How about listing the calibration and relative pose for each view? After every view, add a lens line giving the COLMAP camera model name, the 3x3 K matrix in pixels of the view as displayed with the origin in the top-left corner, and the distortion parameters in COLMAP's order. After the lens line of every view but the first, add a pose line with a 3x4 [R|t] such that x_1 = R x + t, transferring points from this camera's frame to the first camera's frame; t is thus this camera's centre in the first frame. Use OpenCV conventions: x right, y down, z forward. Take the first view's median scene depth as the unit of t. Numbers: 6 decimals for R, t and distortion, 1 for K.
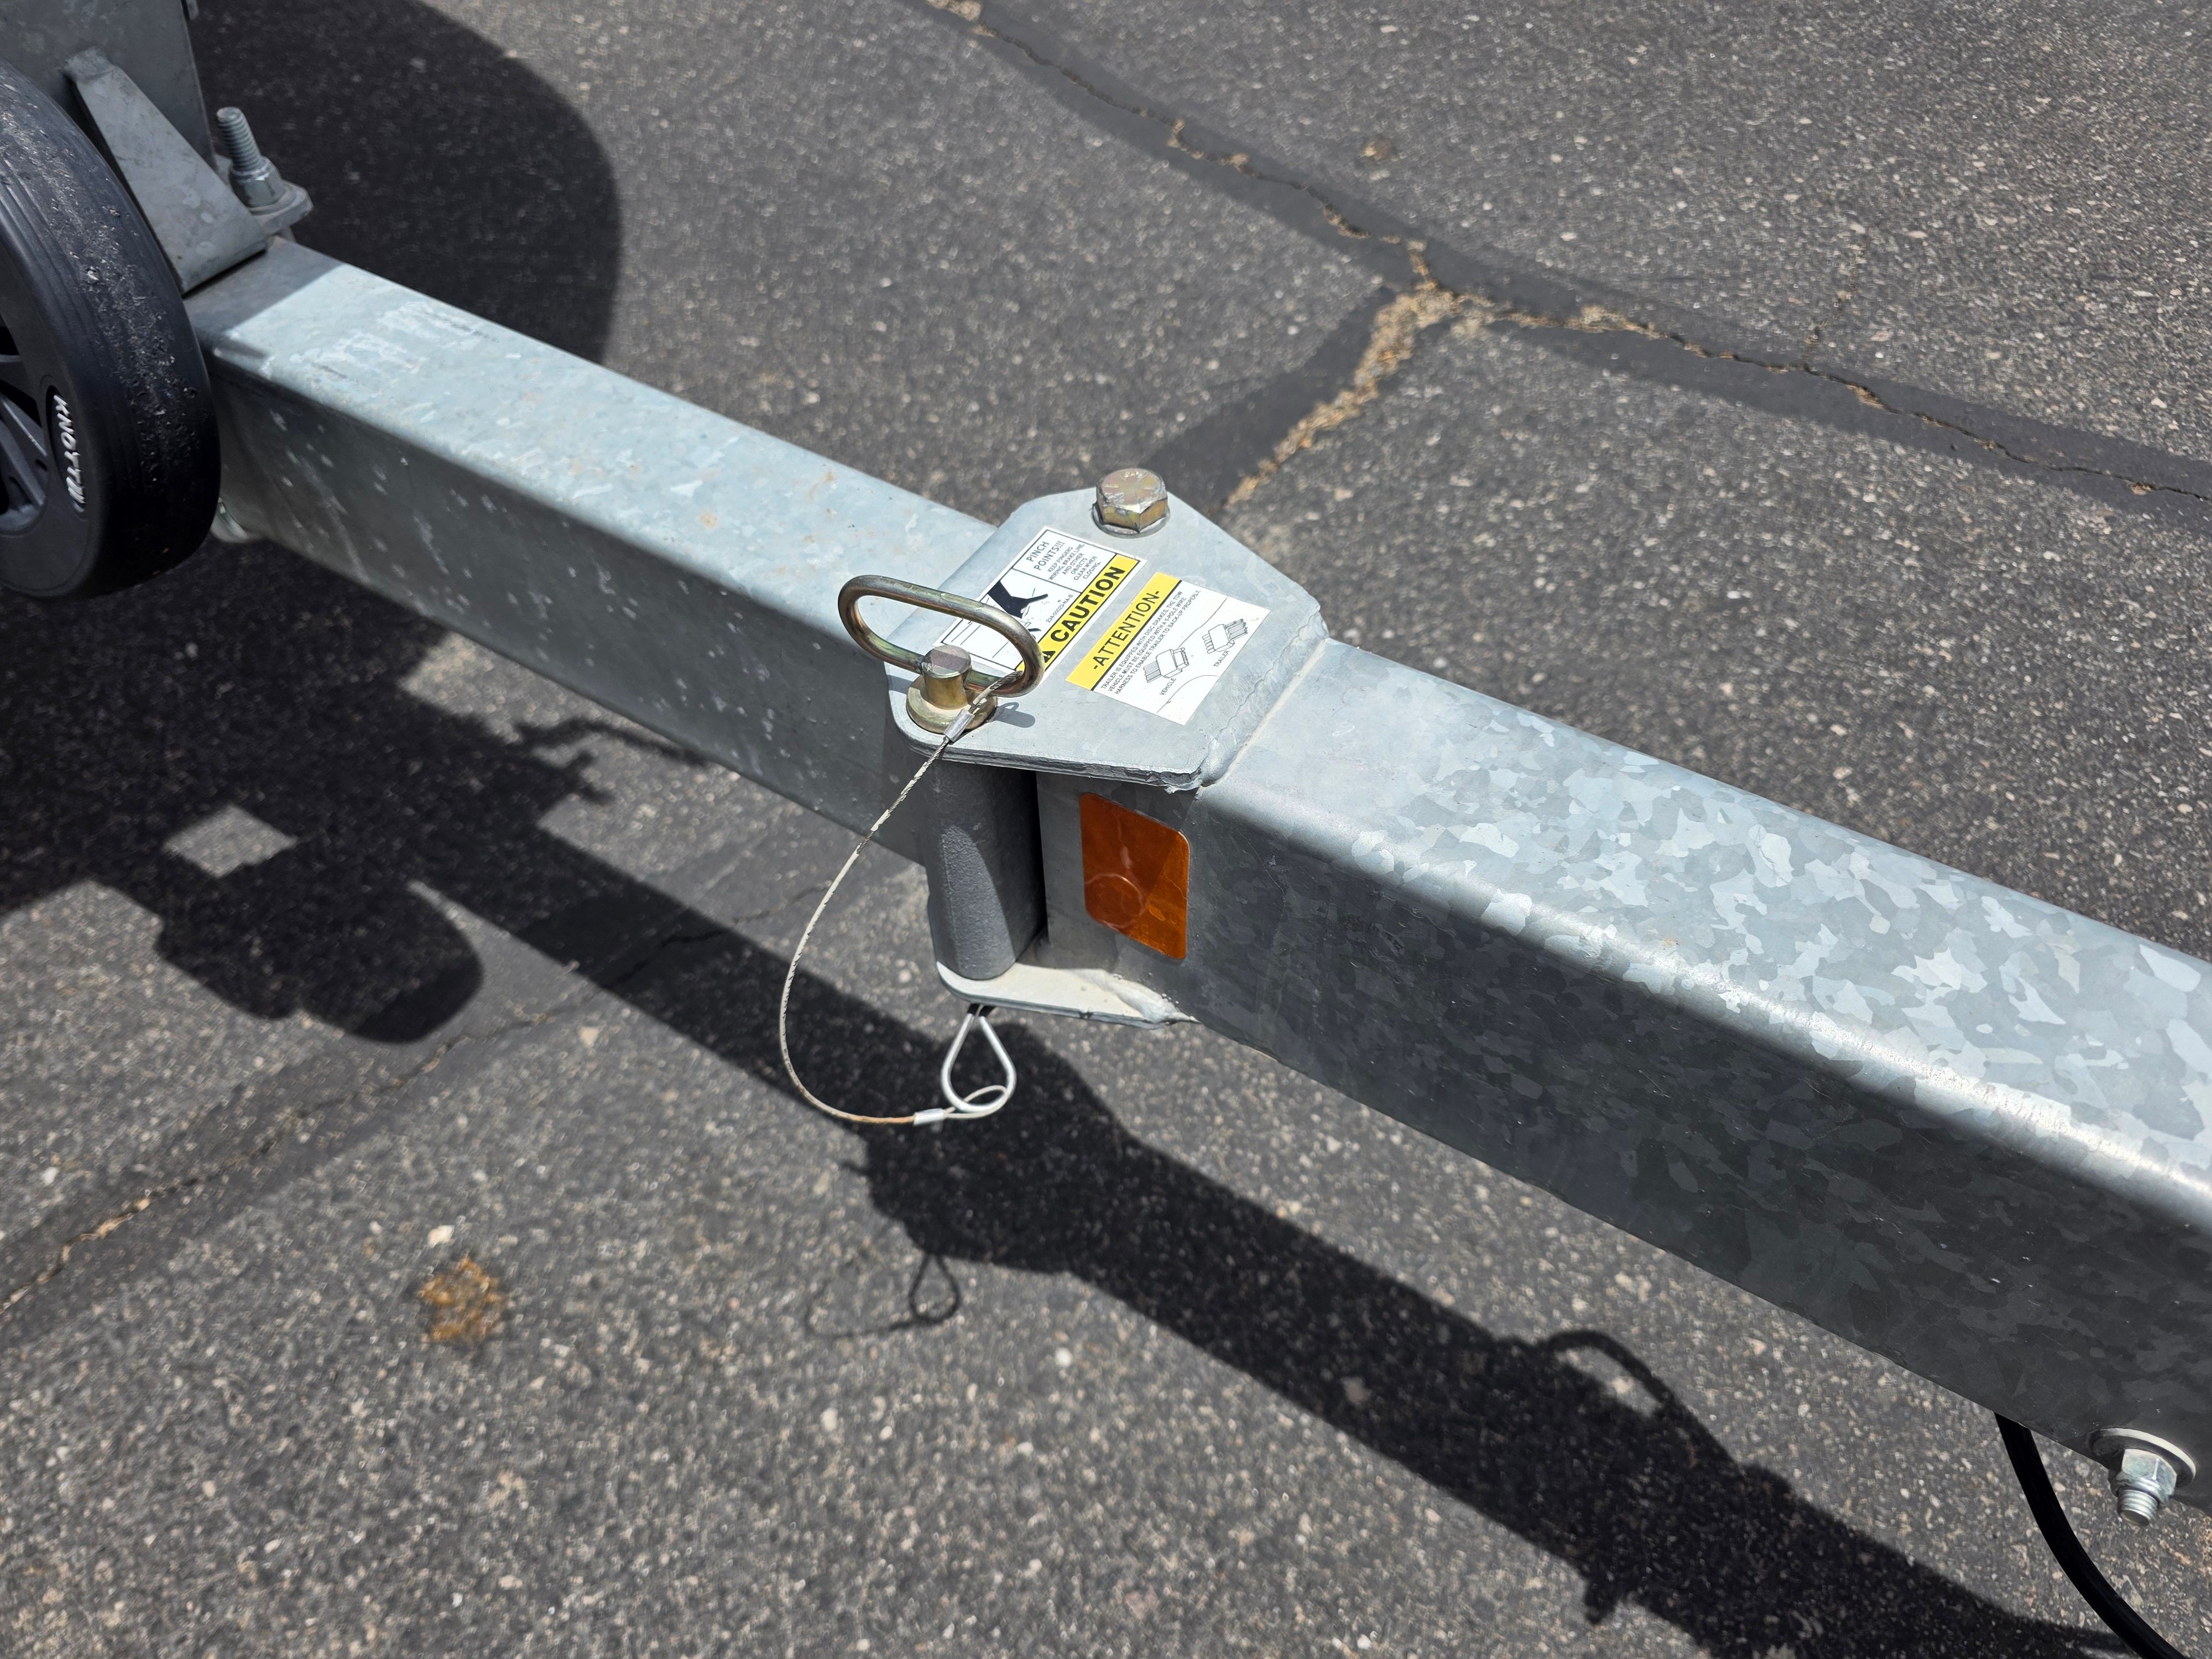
lens RADIAL K [[1476.3, 0, 1113.9], [0, 1476.3, 826.0], [0, 0, 1]] dist [0.062040, -0.055559]
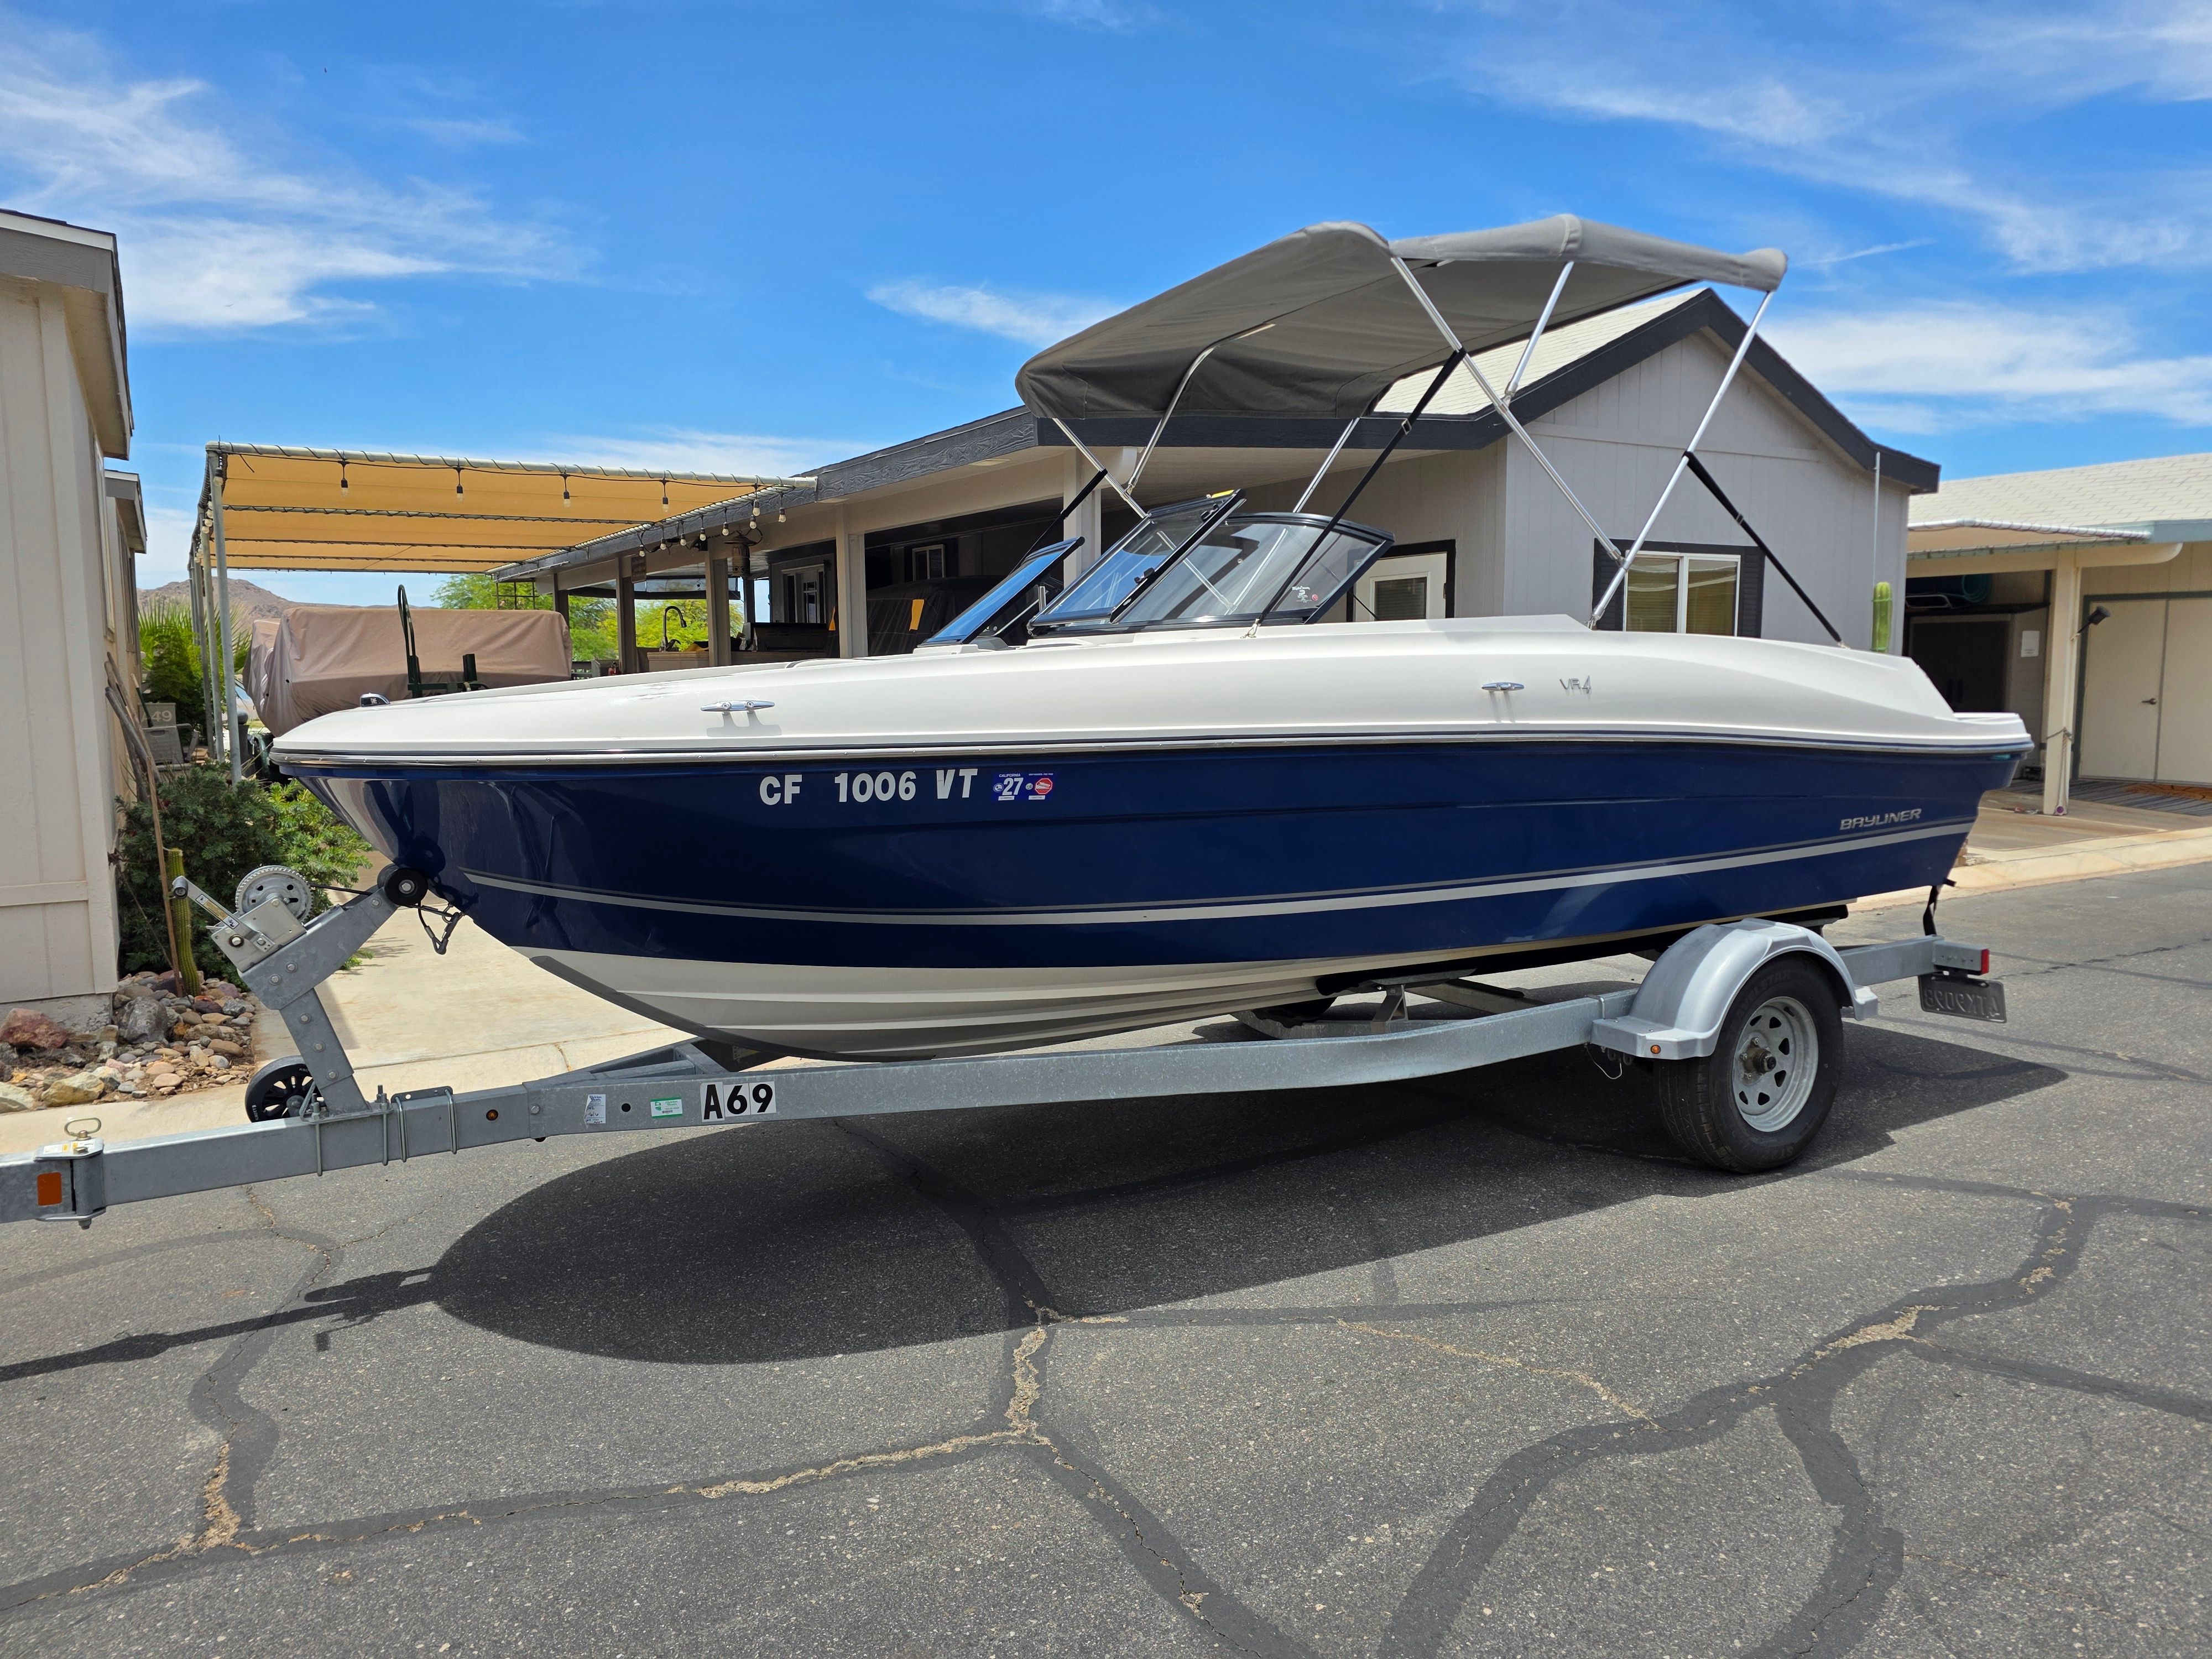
lens RADIAL K [[1476.3, 0, 1113.9], [0, 1476.3, 826.0], [0, 0, 1]] dist [0.062040, -0.055559]
pose [[-0.456518, 0.096726, -0.884441, 1.256727], [-0.677971, 0.605909, 0.416210, -2.392683], [0.576149, 0.789632, -0.211030, 1.347262]]
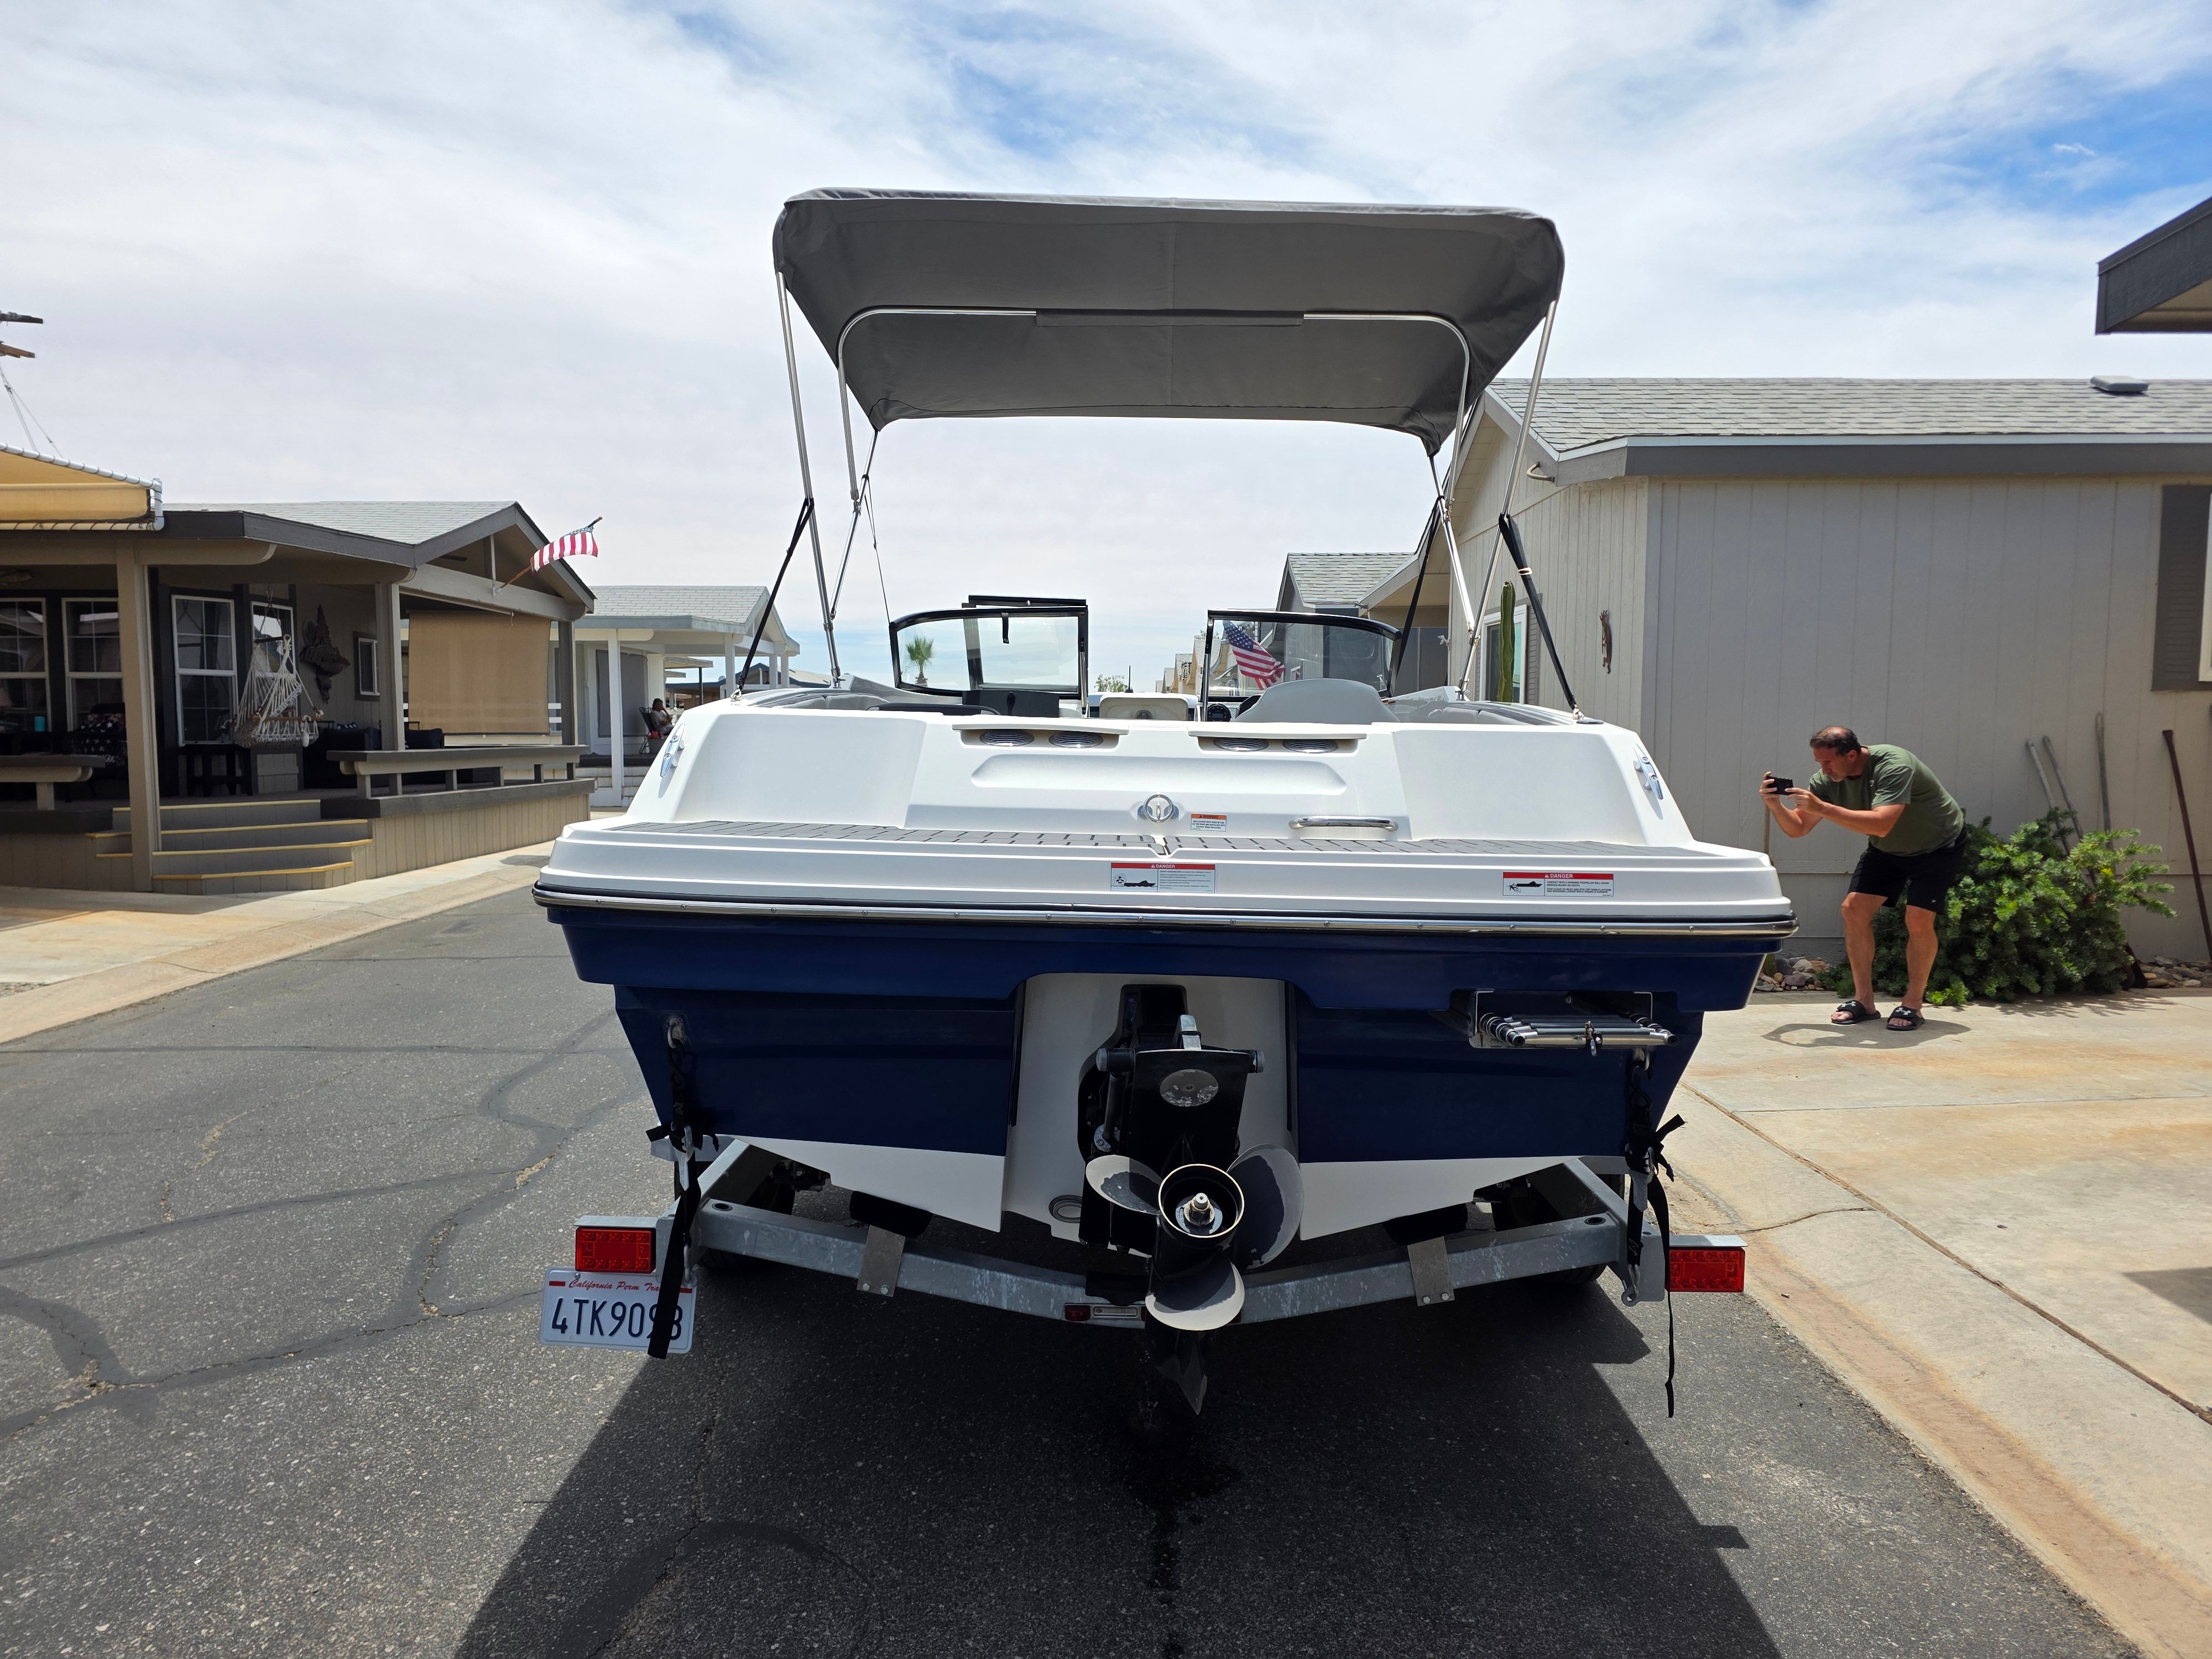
lens RADIAL K [[1476.3, 0, 1113.9], [0, 1476.3, 826.0], [0, 0, 1]] dist [0.062040, -0.055559]
pose [[-0.519780, -0.061209, 0.852105, -4.957101], [0.652861, 0.614855, 0.442409, -2.894124], [-0.551000, 0.786262, -0.279628, 1.773038]]
